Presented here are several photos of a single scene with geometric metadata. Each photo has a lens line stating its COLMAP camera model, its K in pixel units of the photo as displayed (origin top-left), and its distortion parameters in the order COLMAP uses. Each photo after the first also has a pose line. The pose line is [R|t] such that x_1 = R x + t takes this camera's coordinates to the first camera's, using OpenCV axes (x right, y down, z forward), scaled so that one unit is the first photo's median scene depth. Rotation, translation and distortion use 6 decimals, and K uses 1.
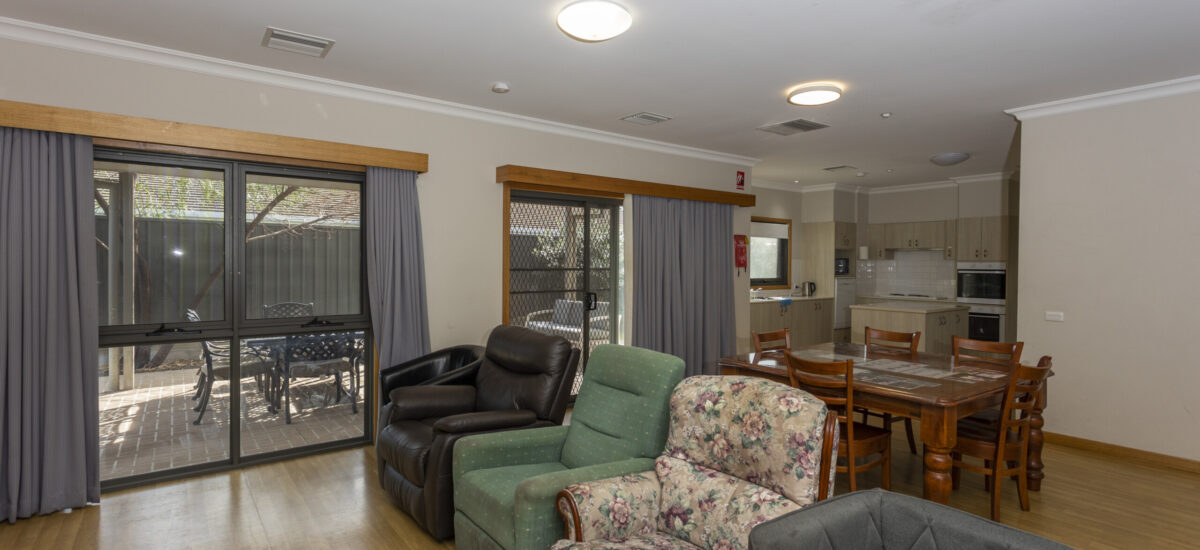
lens RADIAL K [[573.2, 0, 593.5], [0, 573.2, 272.1], [0, 0, 1]] dist [0.001821, 0.000336]
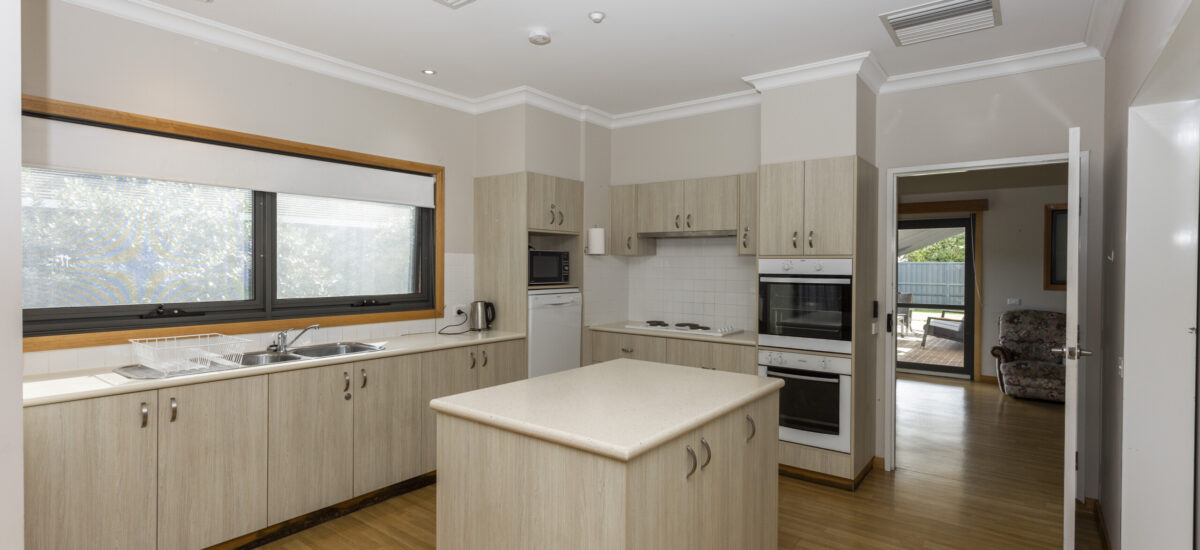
lens RADIAL K [[573.2, 0, 598.1], [0, 573.2, 273.0], [0, 0, 1]] dist [0.001821, 0.000336]
pose [[0.963134, -0.004526, 0.268984, 0.342078], [0.004285, 0.999990, 0.001483, -0.006453], [-0.268988, -0.000276, 0.963144, 0.523829]]
